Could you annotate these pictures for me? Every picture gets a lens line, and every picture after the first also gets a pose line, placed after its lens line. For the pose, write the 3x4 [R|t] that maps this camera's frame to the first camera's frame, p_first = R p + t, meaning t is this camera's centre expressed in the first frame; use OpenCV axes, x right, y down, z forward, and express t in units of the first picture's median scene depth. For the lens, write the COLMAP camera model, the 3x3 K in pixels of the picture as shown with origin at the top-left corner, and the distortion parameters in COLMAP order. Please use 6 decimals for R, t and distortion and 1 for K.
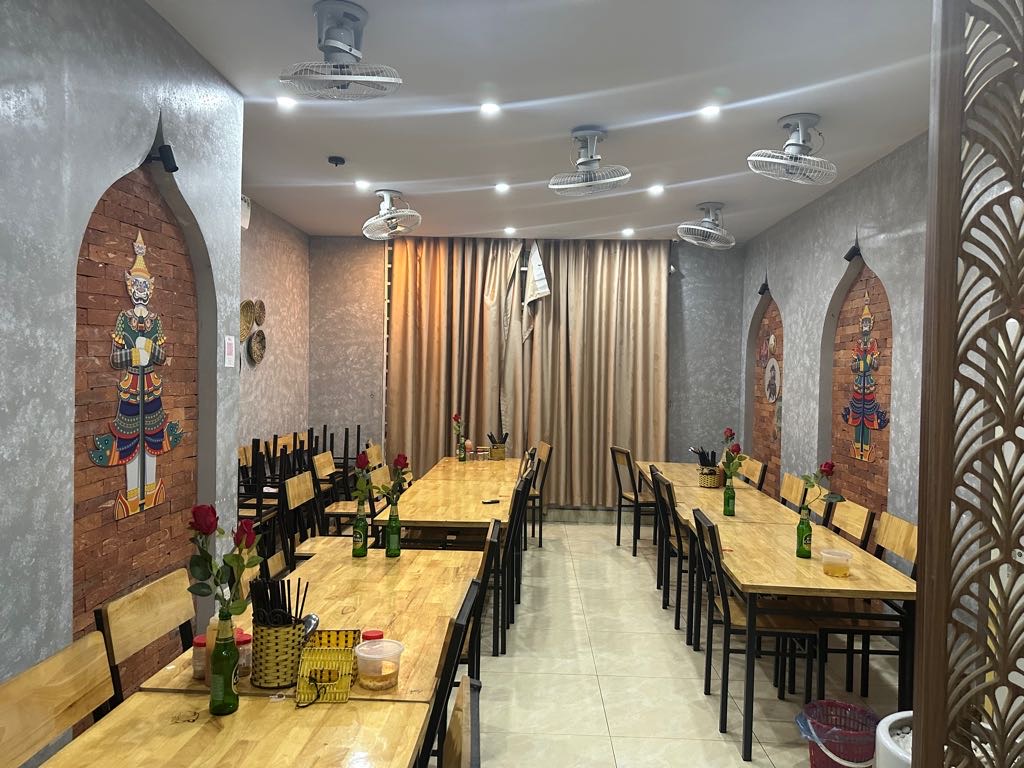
lens RADIAL K [[718.5, 0, 518.3], [0, 718.5, 383.1], [0, 0, 1]] dist [0.055931, -0.061499]
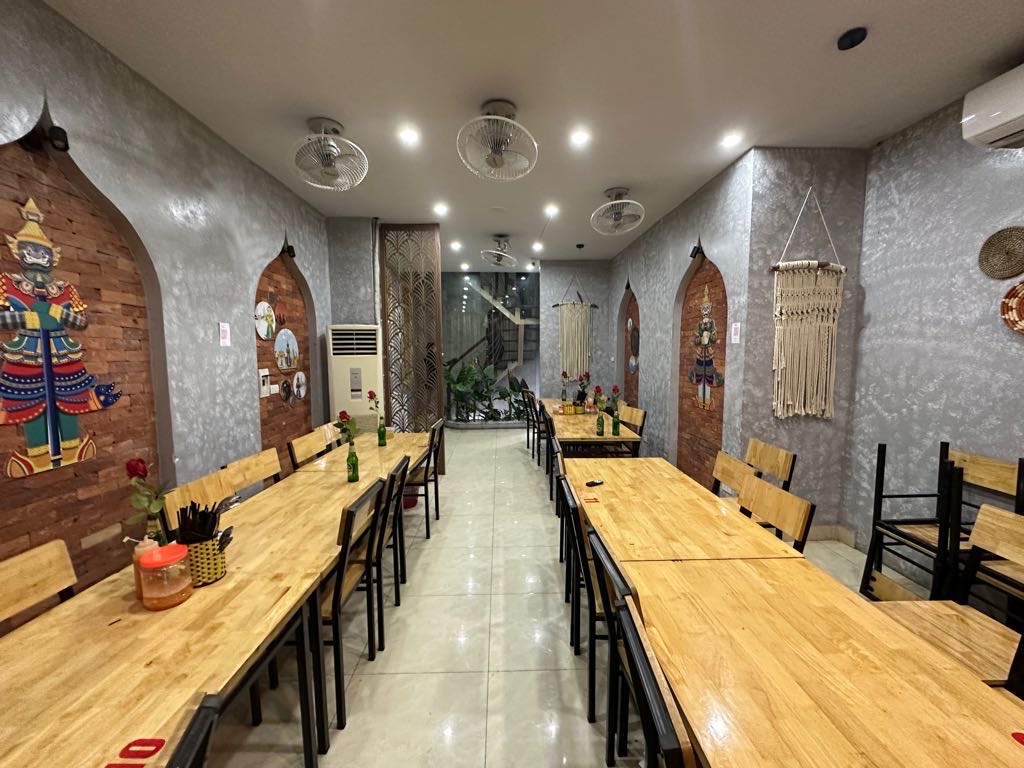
lens RADIAL K [[407.5, 0, 510.5], [0, 407.5, 383.3], [0, 0, 1]] dist [-0.003406, 0.000800]
pose [[-0.998403, -0.010643, -0.055480, 0.131123], [-0.016087, 0.994995, 0.098617, -0.015411], [0.054152, 0.099352, -0.993578, 1.929849]]
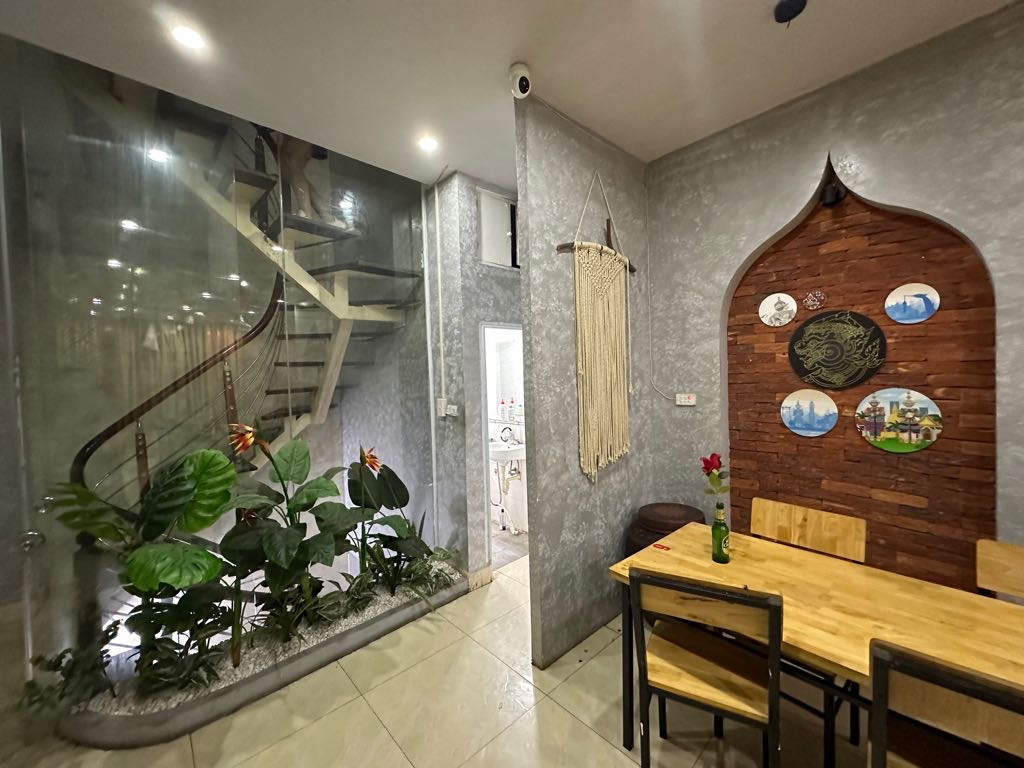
lens RADIAL K [[407.5, 0, 513.1], [0, 407.5, 384.2], [0, 0, 1]] dist [-0.003406, 0.000800]
pose [[-0.717133, 0.021367, -0.696609, 0.325696], [0.007402, 0.999707, 0.023044, 0.003751], [0.696898, 0.011369, -0.717081, 0.352237]]
